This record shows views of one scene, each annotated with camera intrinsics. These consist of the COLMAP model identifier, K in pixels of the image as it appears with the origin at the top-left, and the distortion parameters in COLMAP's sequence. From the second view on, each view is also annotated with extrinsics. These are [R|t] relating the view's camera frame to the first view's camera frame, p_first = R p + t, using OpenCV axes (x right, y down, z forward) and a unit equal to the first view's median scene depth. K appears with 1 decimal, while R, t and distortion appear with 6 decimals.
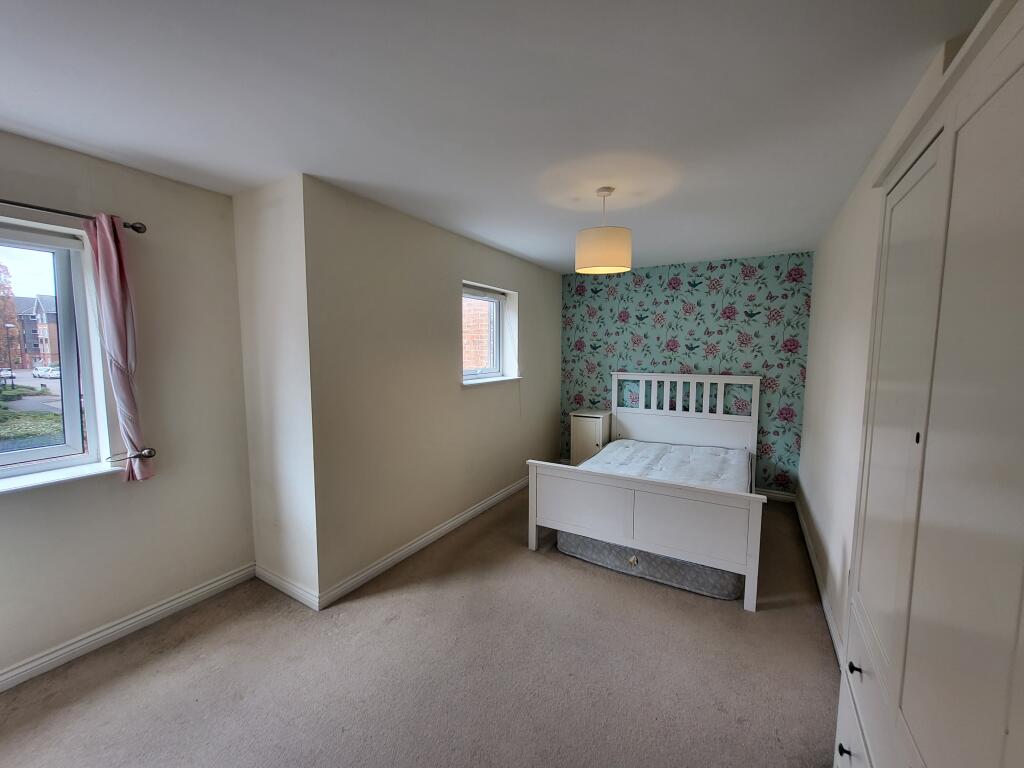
lens RADIAL K [[404.1, 0, 521.1], [0, 404.1, 384.0], [0, 0, 1]] dist [-0.000433, -0.000251]
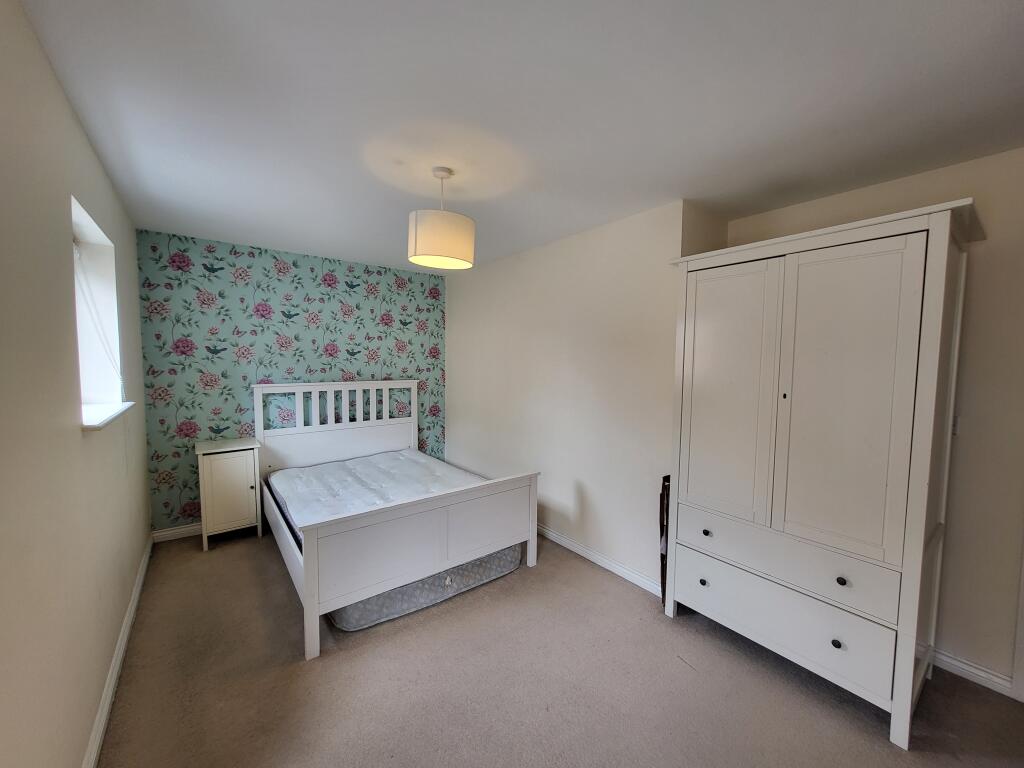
lens RADIAL K [[404.1, 0, 521.4], [0, 404.1, 384.4], [0, 0, 1]] dist [-0.000433, -0.000251]
pose [[0.359243, -0.056166, 0.931553, -0.315584], [0.073919, 0.996764, 0.031591, -0.018701], [-0.930312, 0.057510, 0.362232, 0.309279]]
